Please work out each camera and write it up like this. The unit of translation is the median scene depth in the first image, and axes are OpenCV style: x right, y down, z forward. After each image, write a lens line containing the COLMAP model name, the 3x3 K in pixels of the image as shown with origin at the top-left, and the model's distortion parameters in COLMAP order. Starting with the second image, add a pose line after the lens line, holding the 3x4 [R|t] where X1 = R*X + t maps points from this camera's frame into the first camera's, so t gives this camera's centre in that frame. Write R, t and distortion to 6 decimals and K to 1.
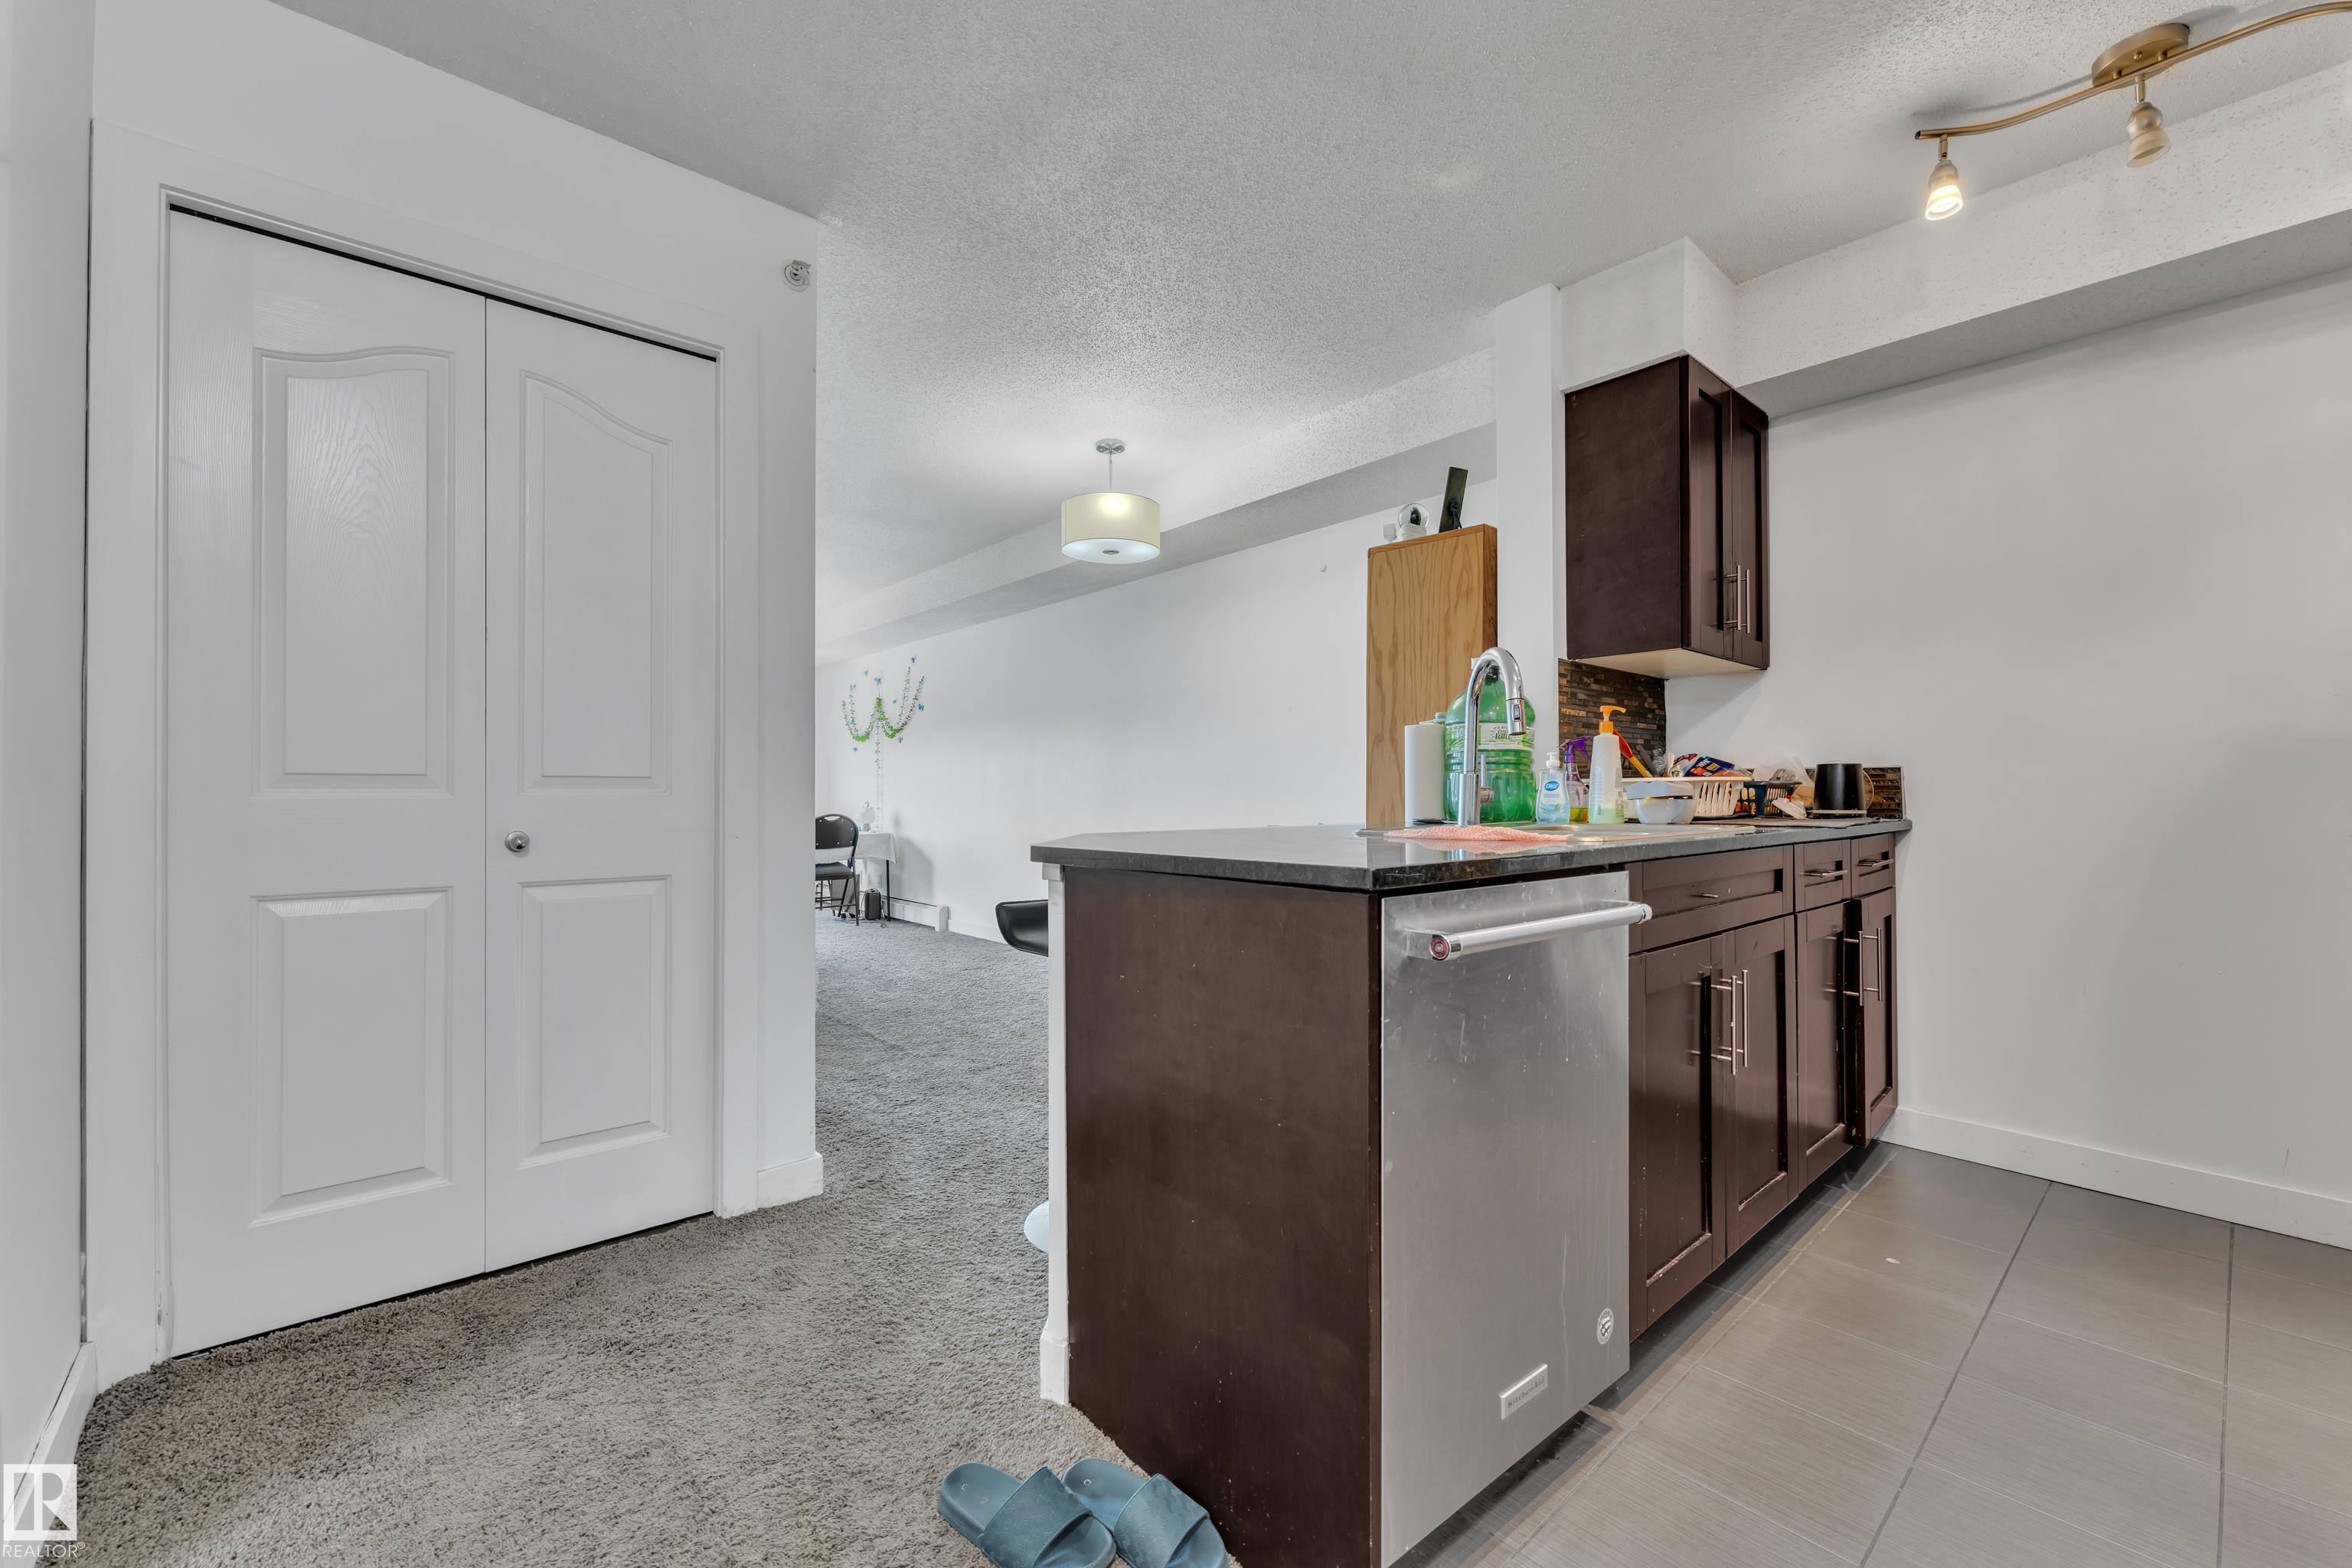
lens RADIAL K [[941.7, 0, 1175.4], [0, 941.7, 795.2], [0, 0, 1]] dist [0.000454, 0.000006]
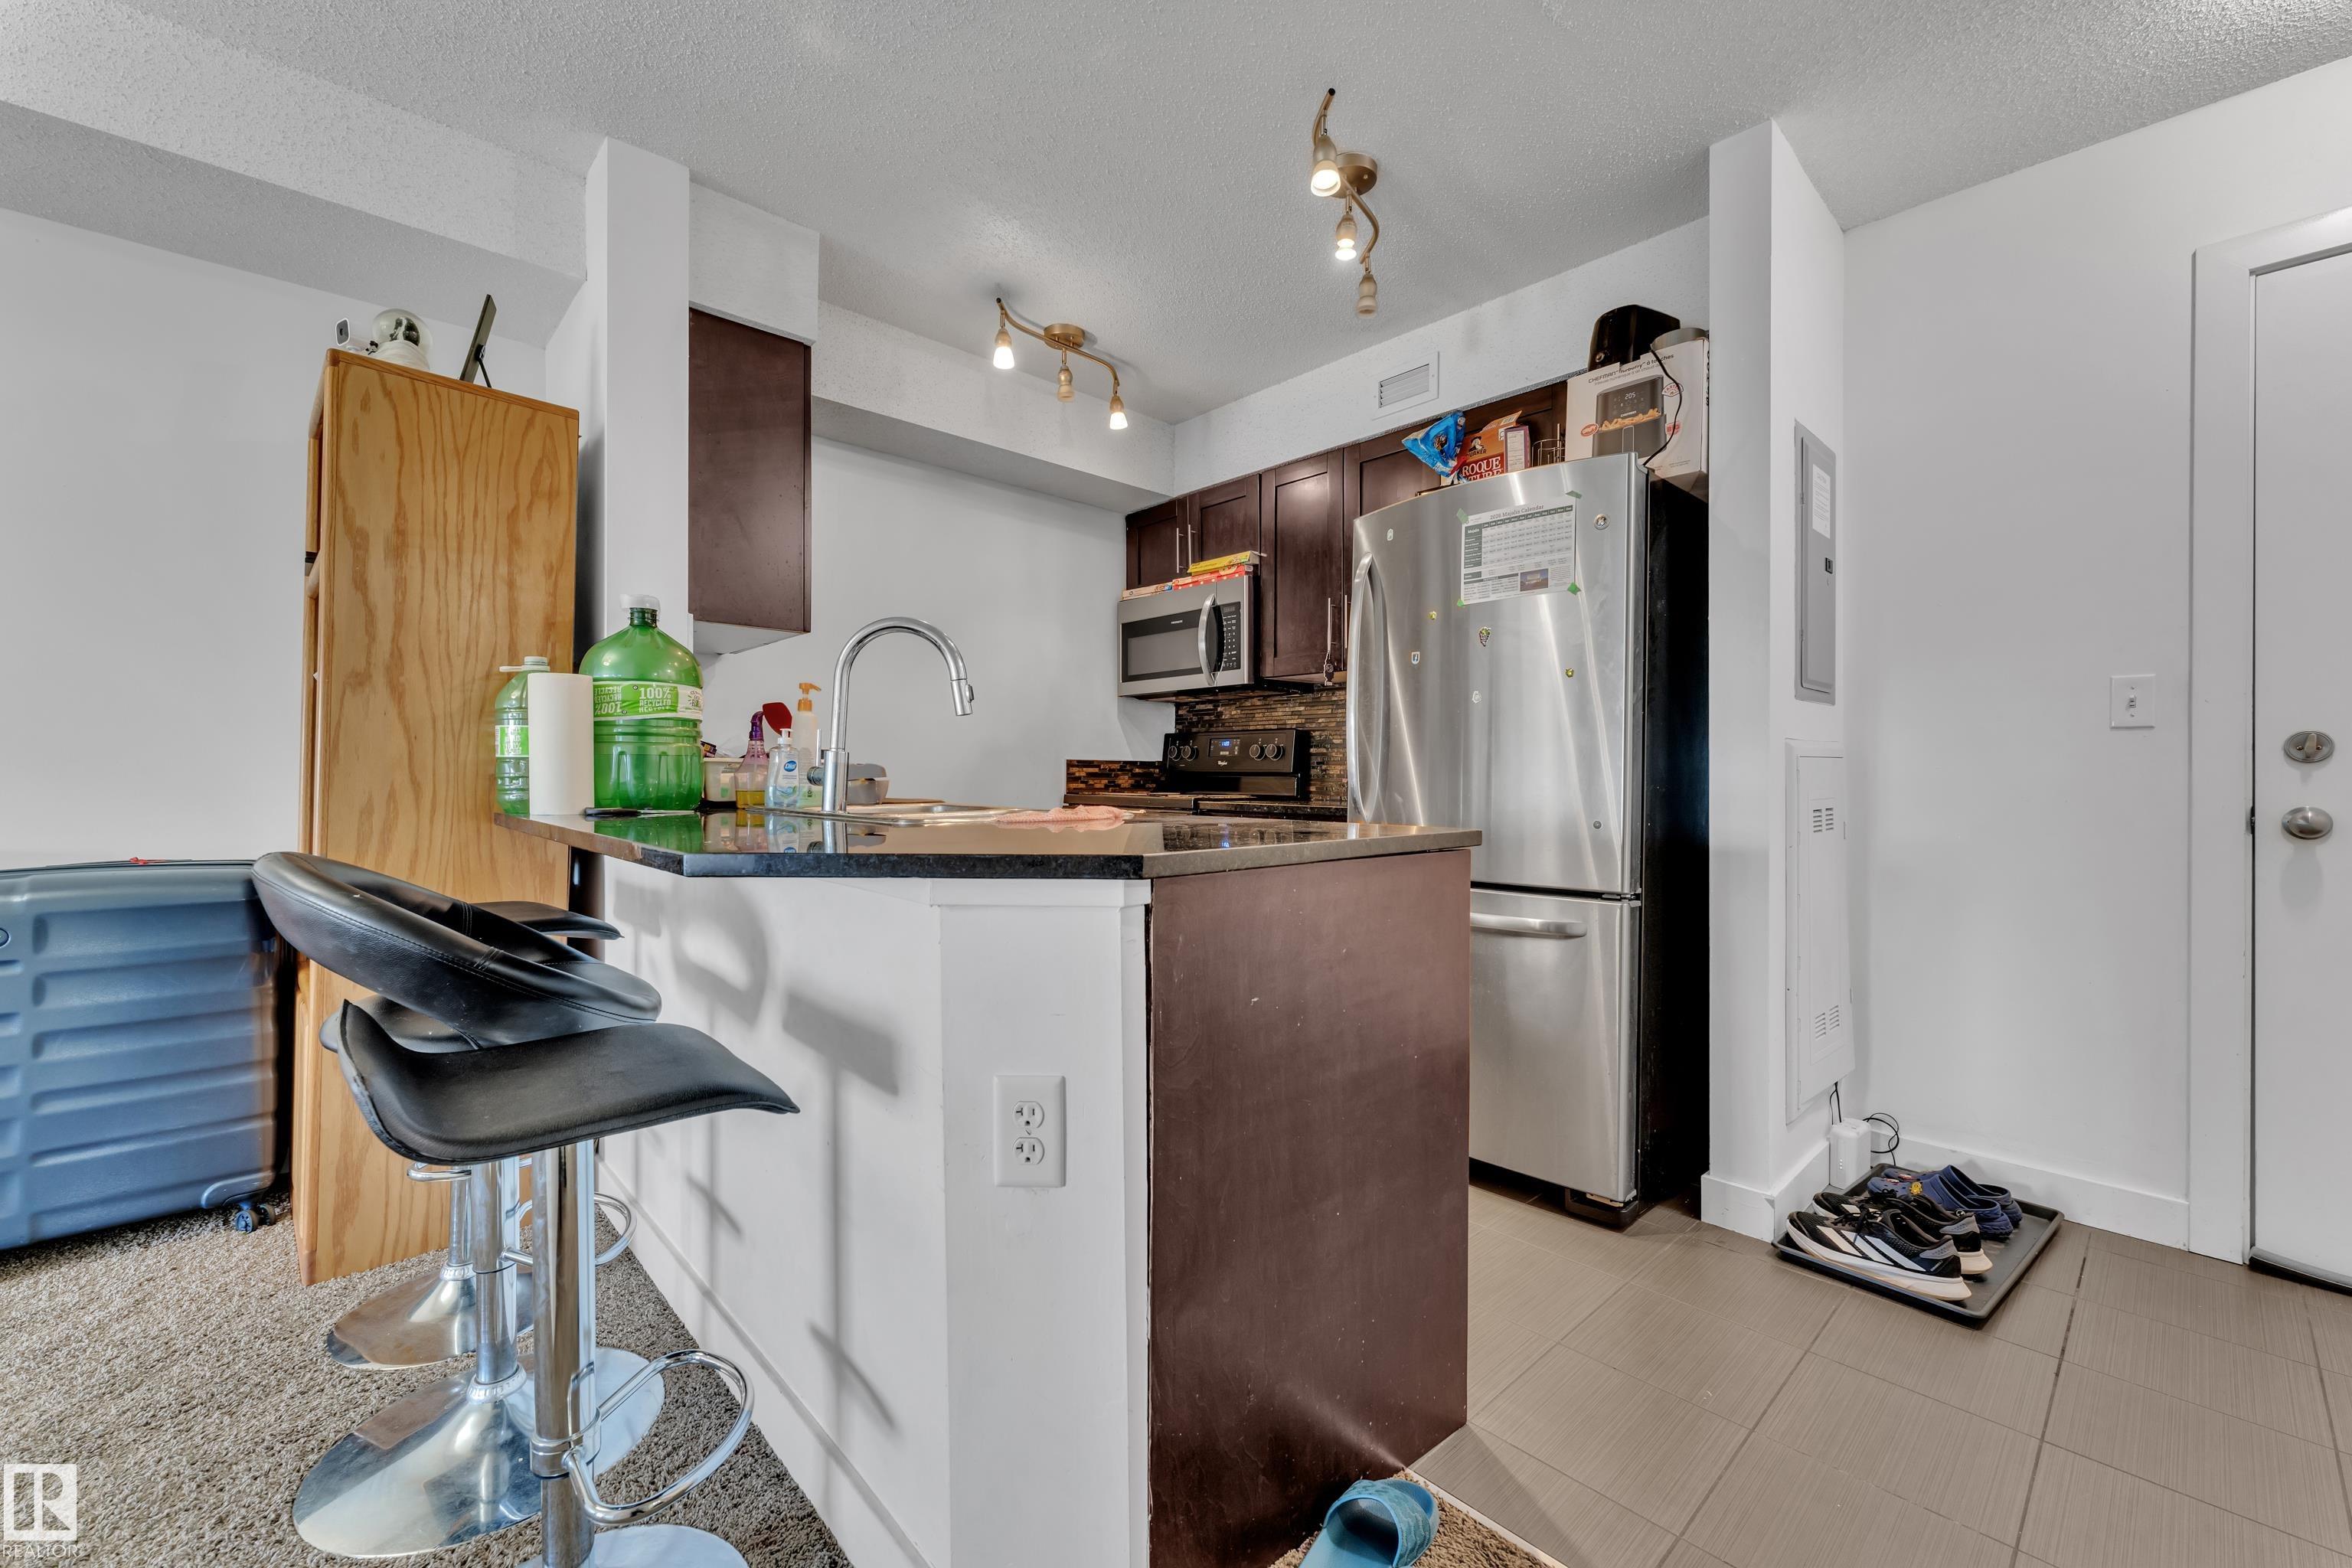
lens RADIAL K [[941.7, 0, 1175.4], [0, 941.7, 795.2], [0, 0, 1]] dist [0.000454, 0.000006]
pose [[-0.026361, -0.013351, 0.999563, -0.531576], [-0.003647, 0.999905, 0.013260, 0.004220], [-0.999646, -0.003296, -0.026407, 0.674169]]
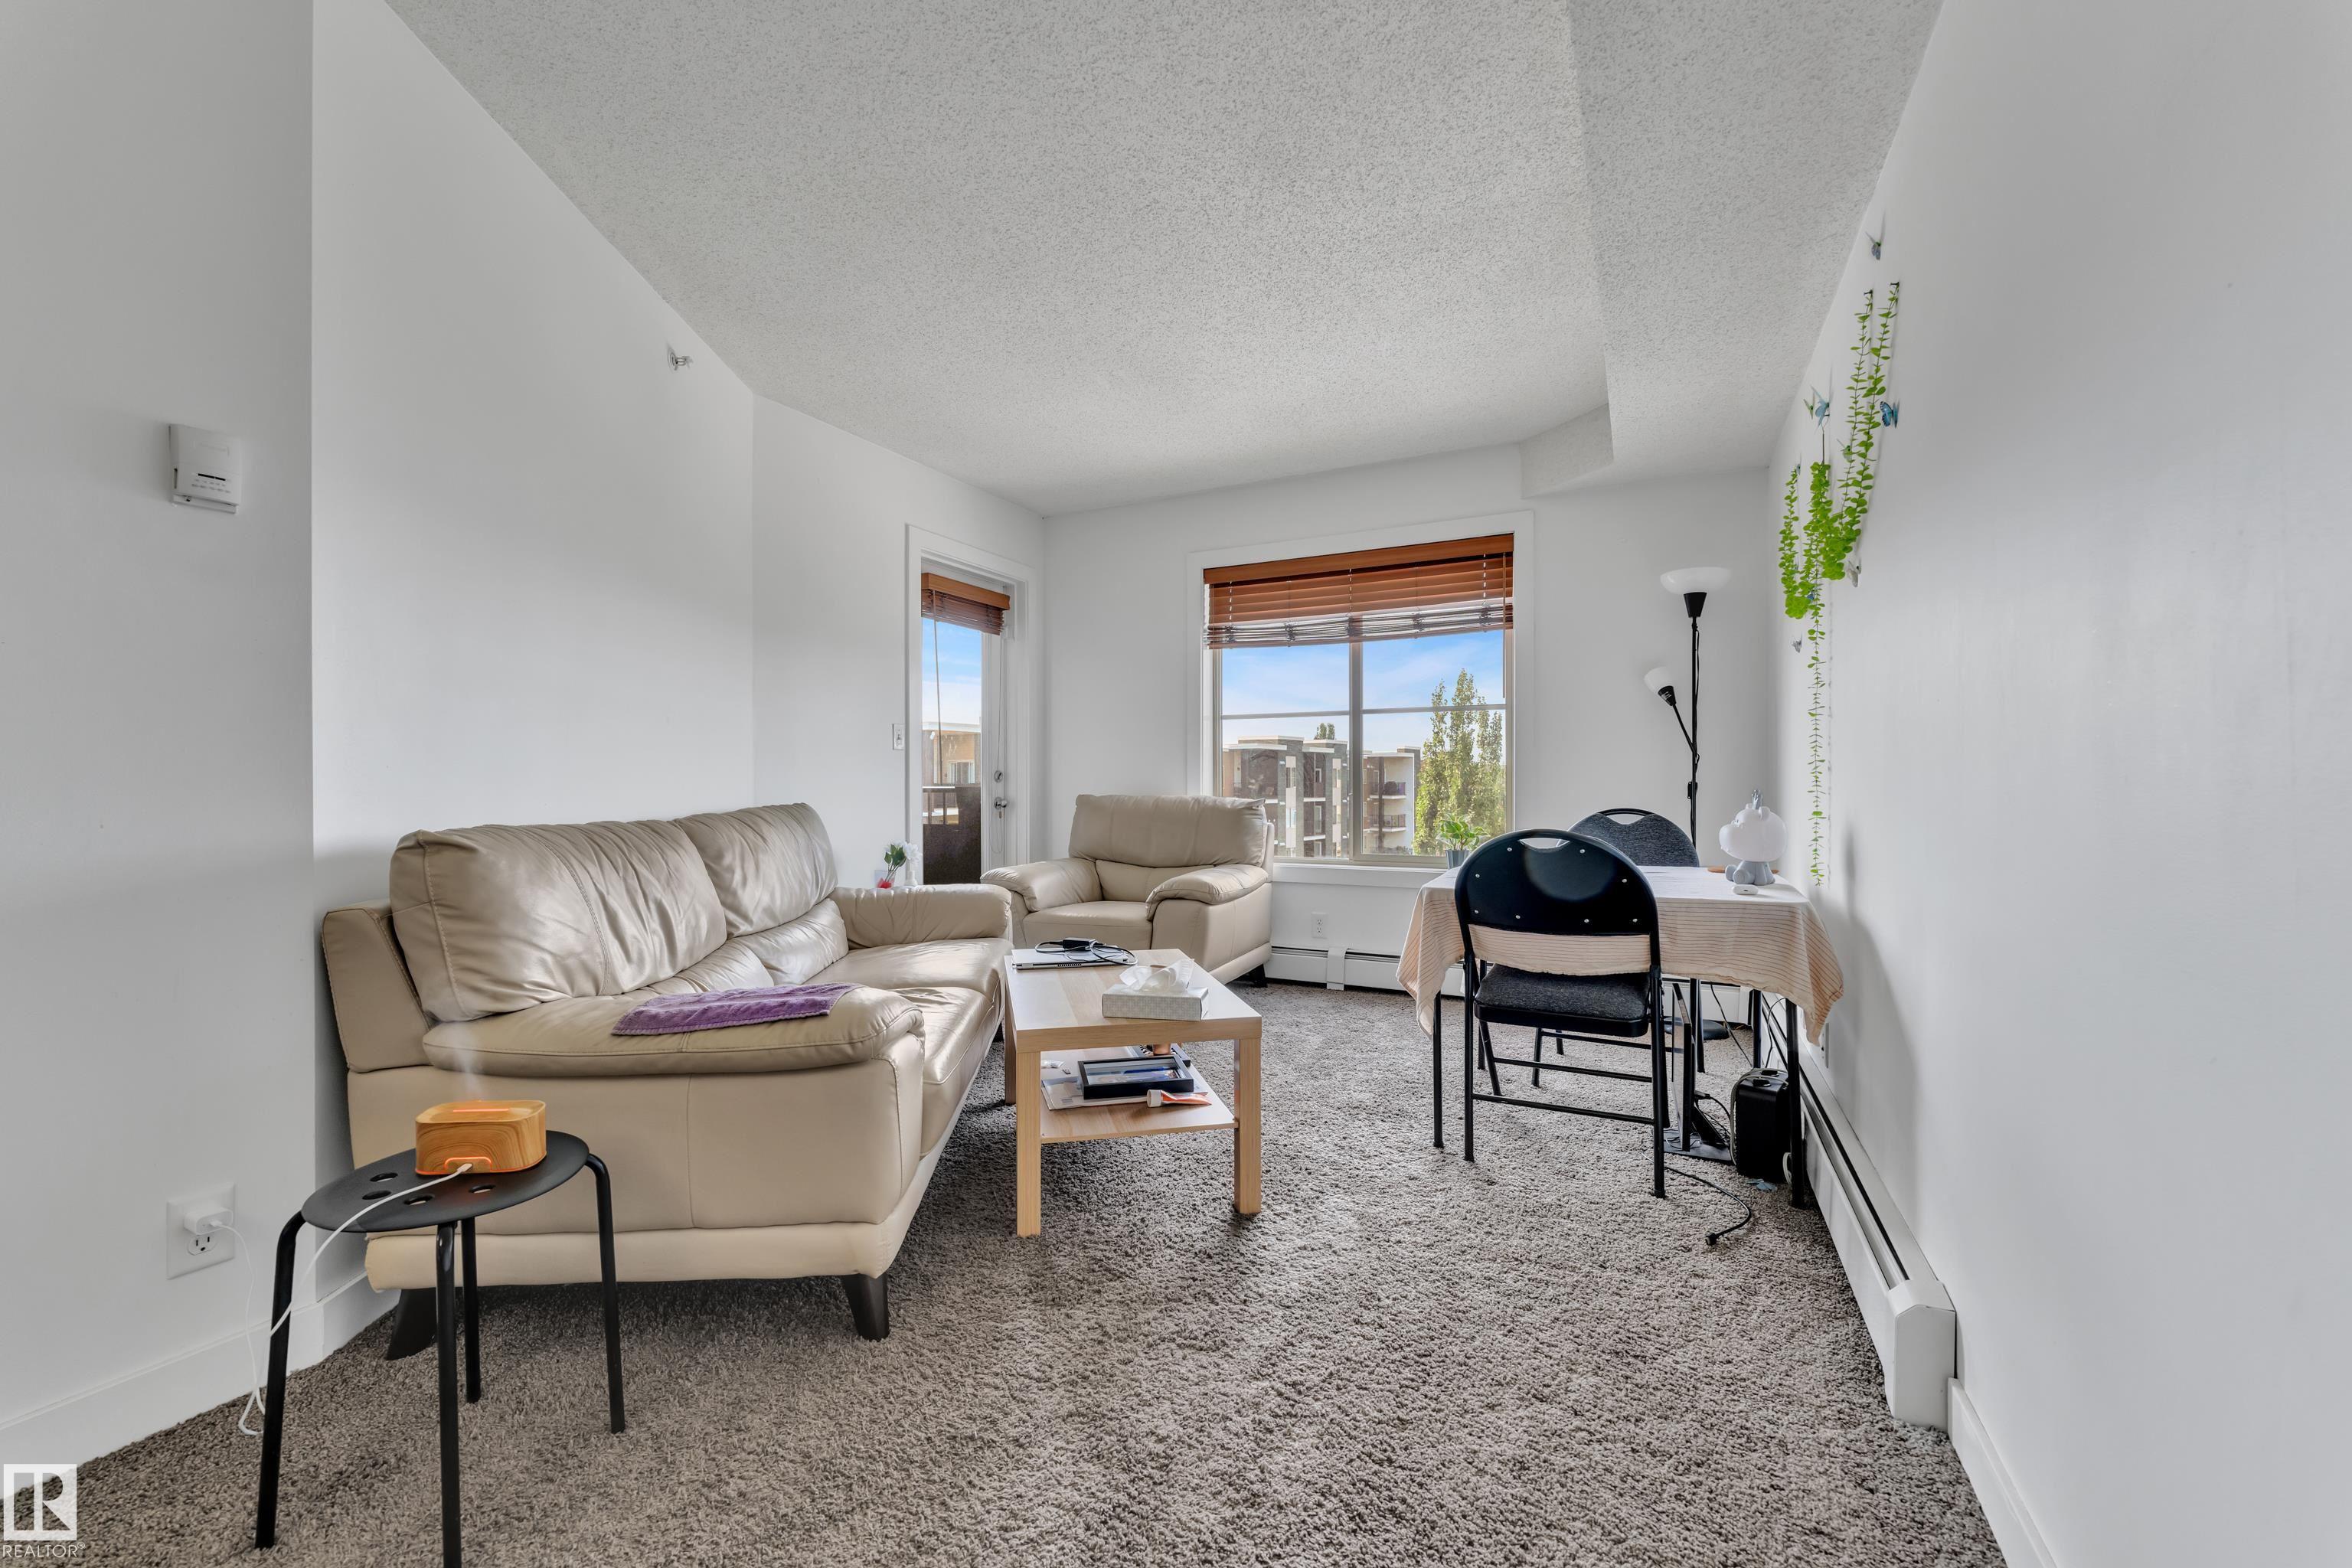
lens RADIAL K [[939.8, 0, 1176.0], [0, 939.8, 784.0], [0, 0, 1]] dist [-0.000085, -0.000001]
pose [[0.371068, 0.000947, -0.928605, -0.337624], [0.005174, 0.999982, 0.003087, 0.007297], [0.928591, -0.005950, 0.371056, 2.254642]]
